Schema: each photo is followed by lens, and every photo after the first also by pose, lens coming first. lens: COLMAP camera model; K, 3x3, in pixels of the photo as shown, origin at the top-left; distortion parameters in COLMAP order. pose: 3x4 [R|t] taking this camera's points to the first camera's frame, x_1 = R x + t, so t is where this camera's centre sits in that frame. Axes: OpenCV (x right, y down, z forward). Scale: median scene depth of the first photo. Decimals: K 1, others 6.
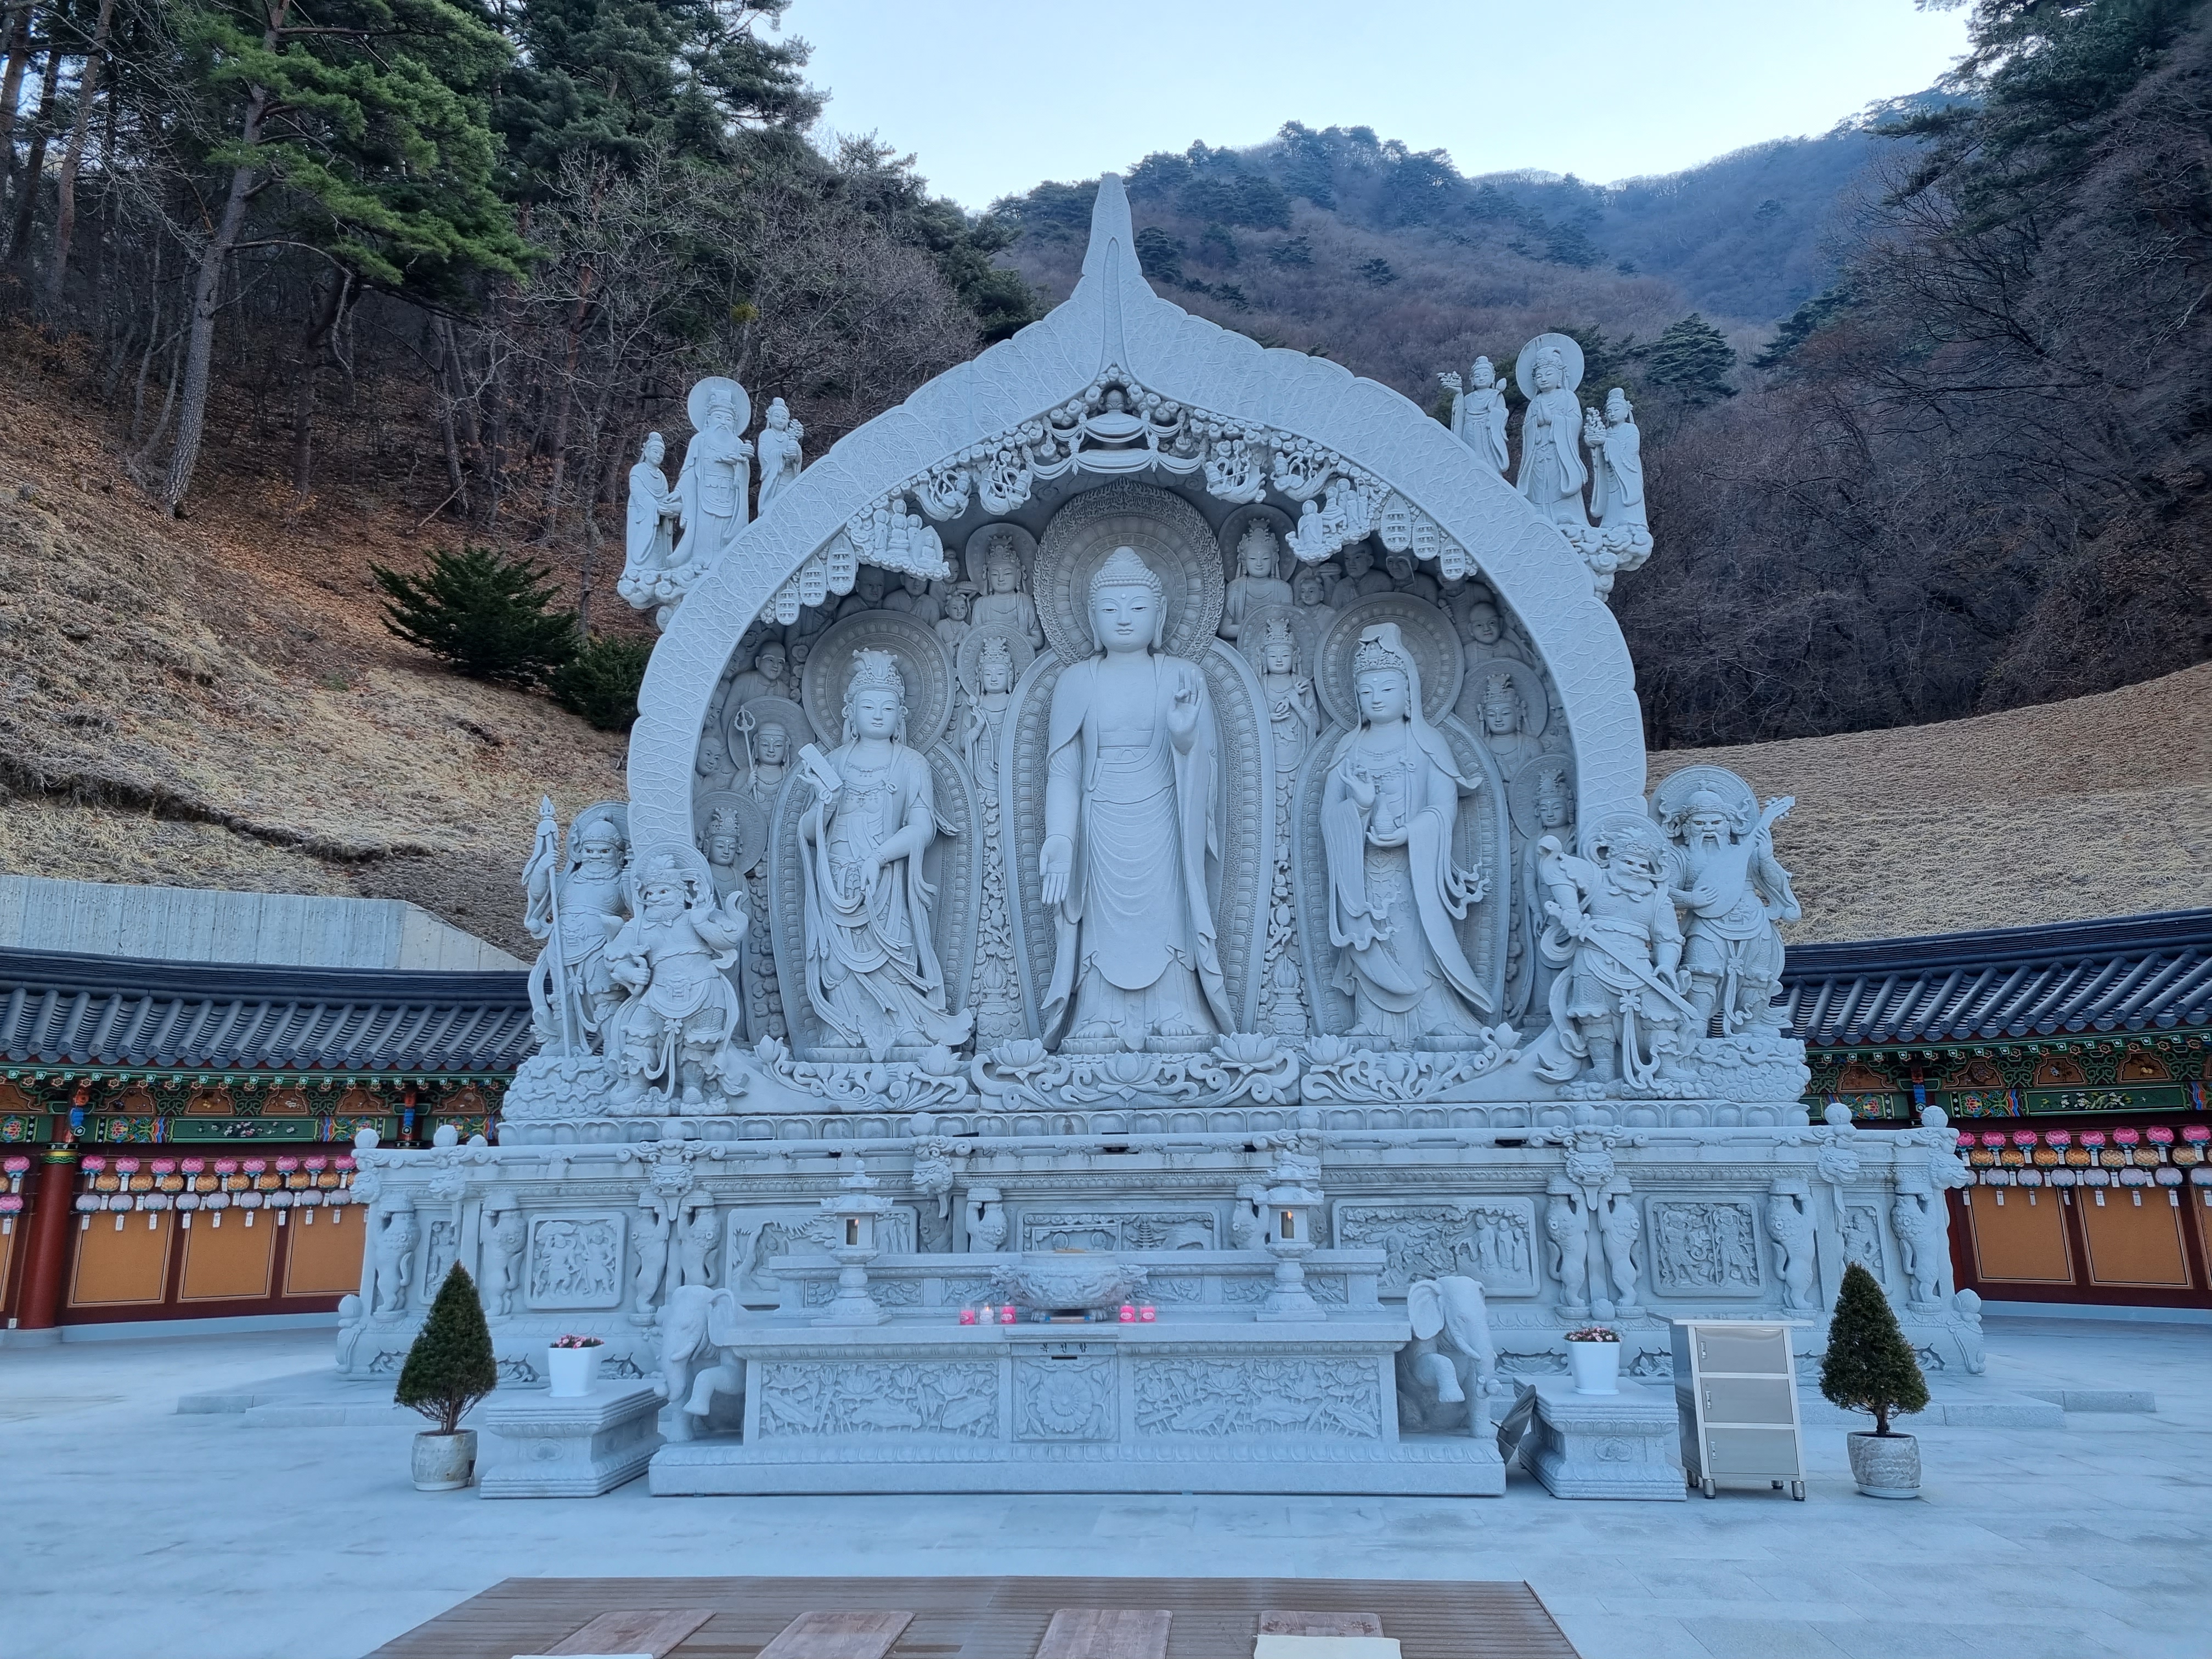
lens RADIAL K [[1645.4, 0, 1111.1], [0, 1645.4, 805.3], [0, 0, 1]] dist [0.065189, -0.025506]
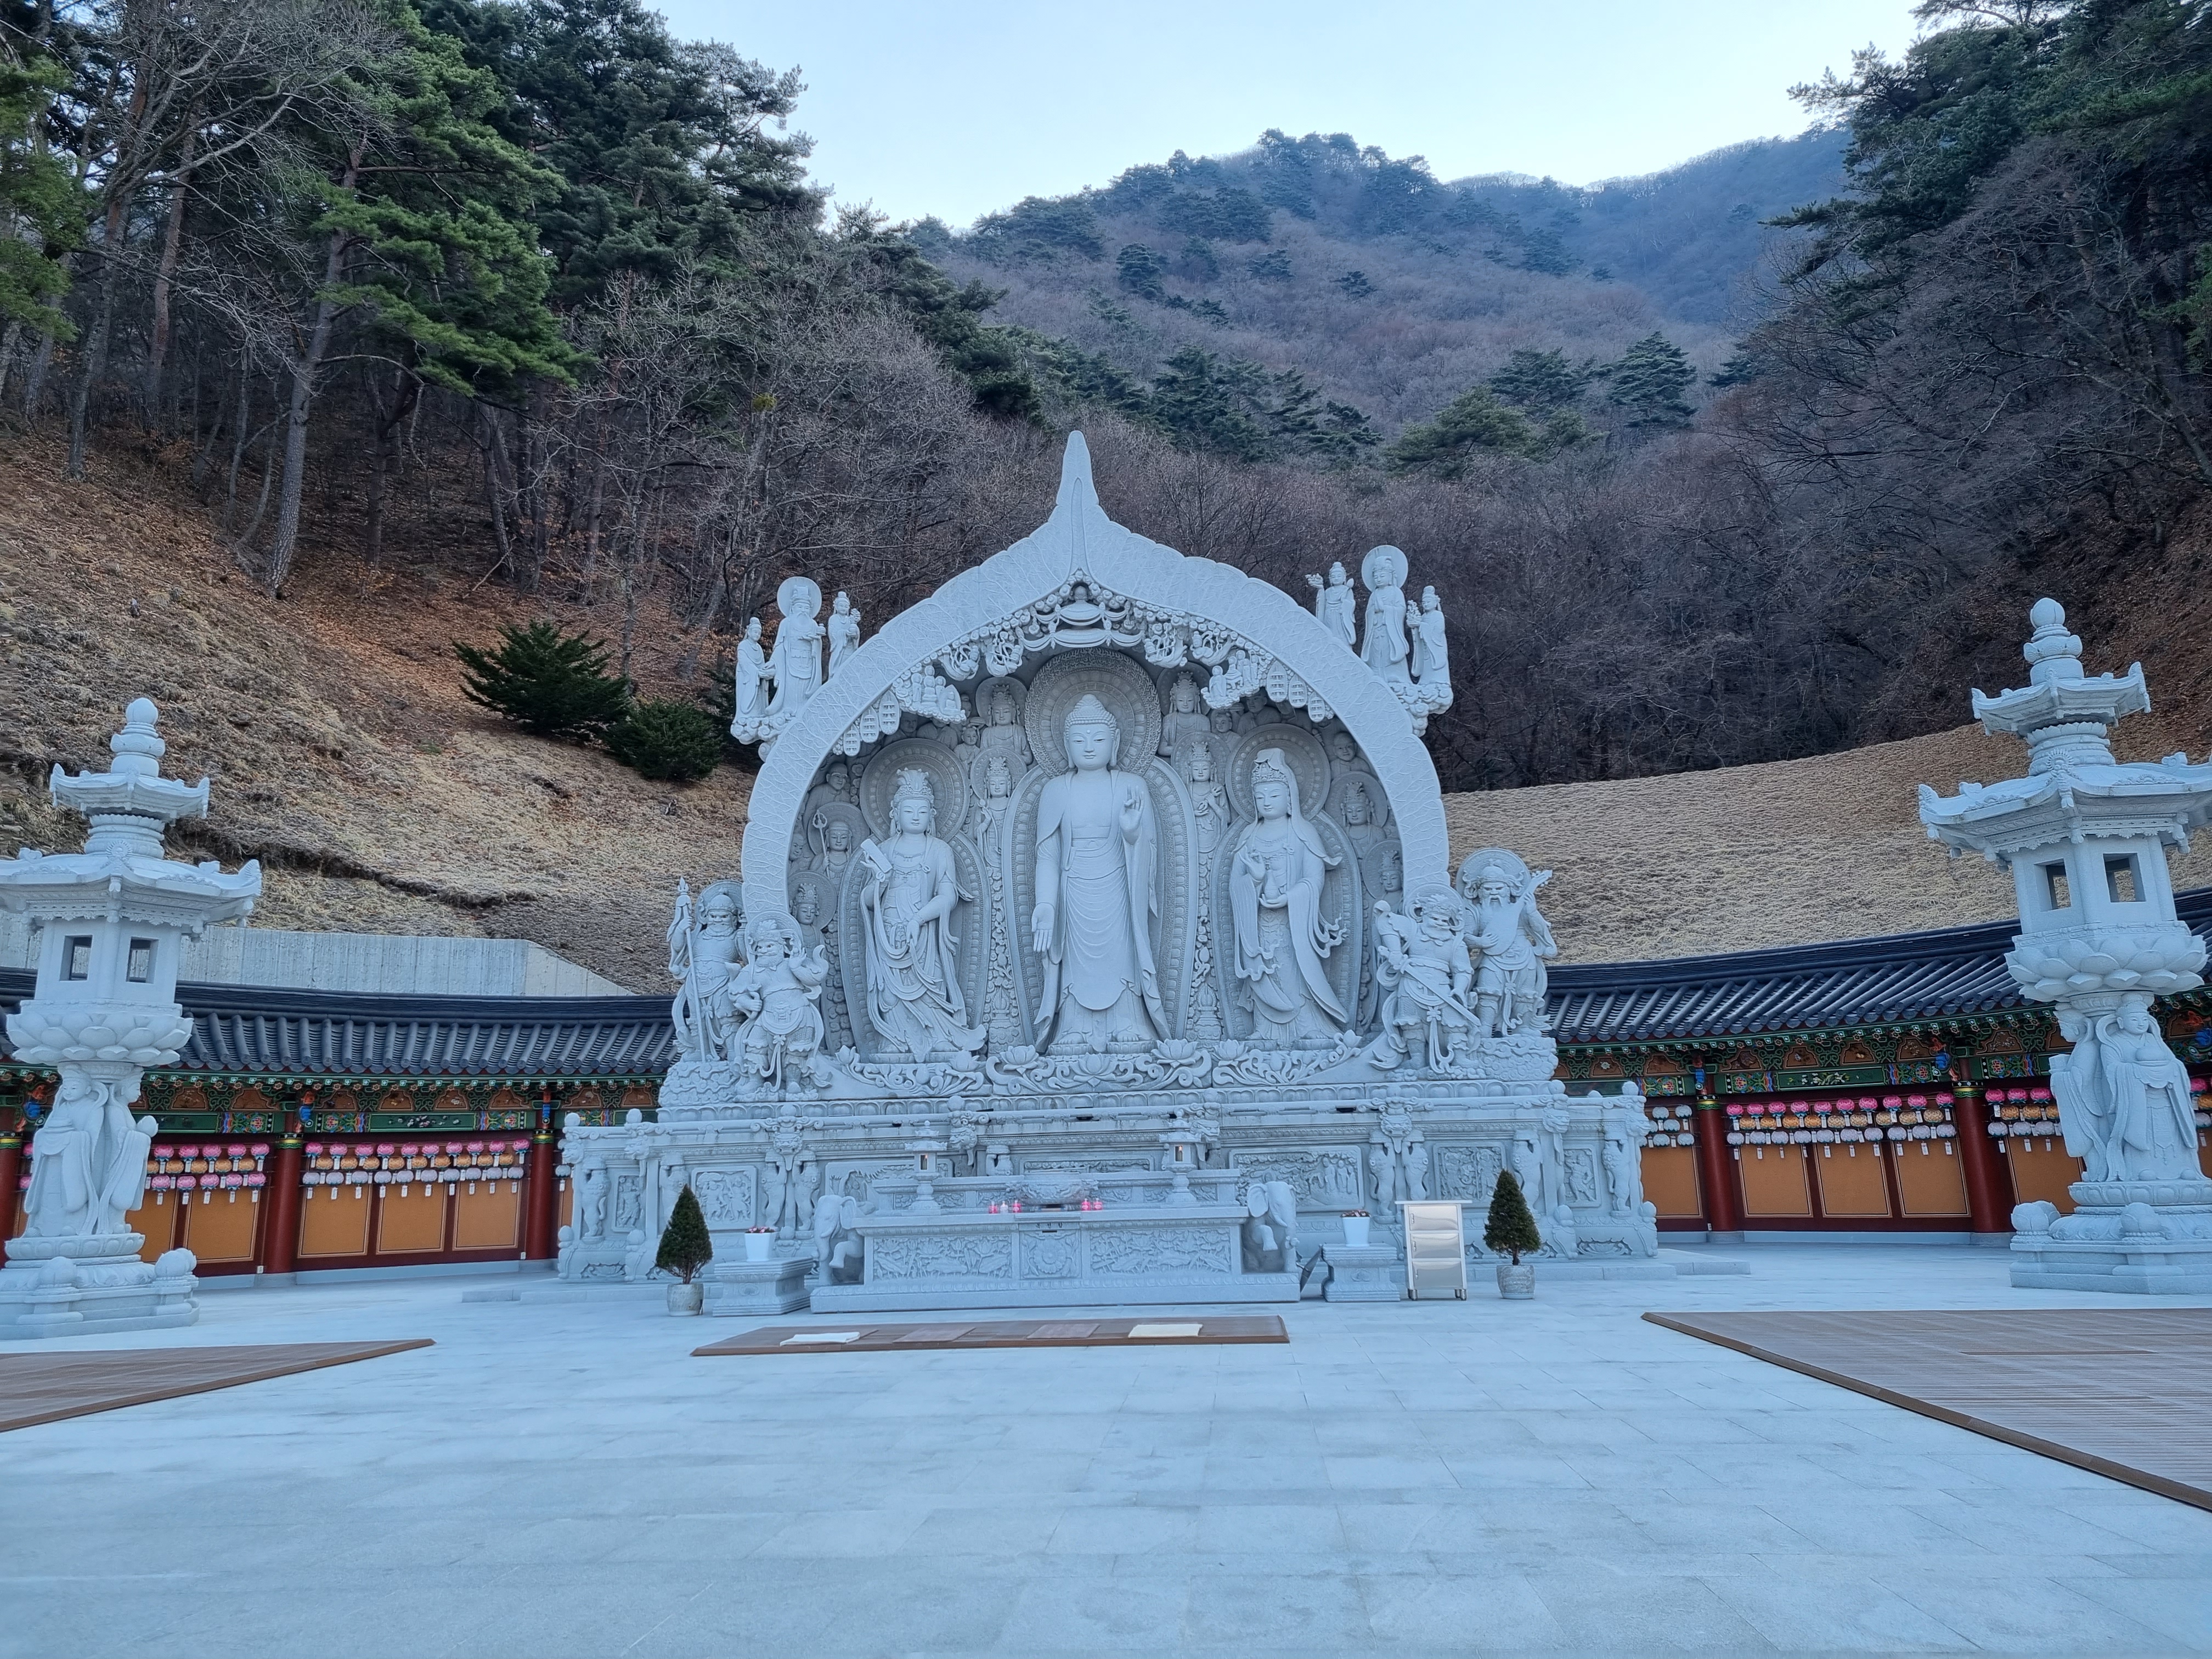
lens RADIAL K [[1645.4, 0, 1111.8], [0, 1645.4, 806.5], [0, 0, 1]] dist [0.065189, -0.025506]
pose [[0.999900, -0.012978, 0.005607, 0.018003], [0.012974, 0.999916, 0.000795, -0.060716], [-0.005617, -0.000722, 0.999984, -0.398407]]
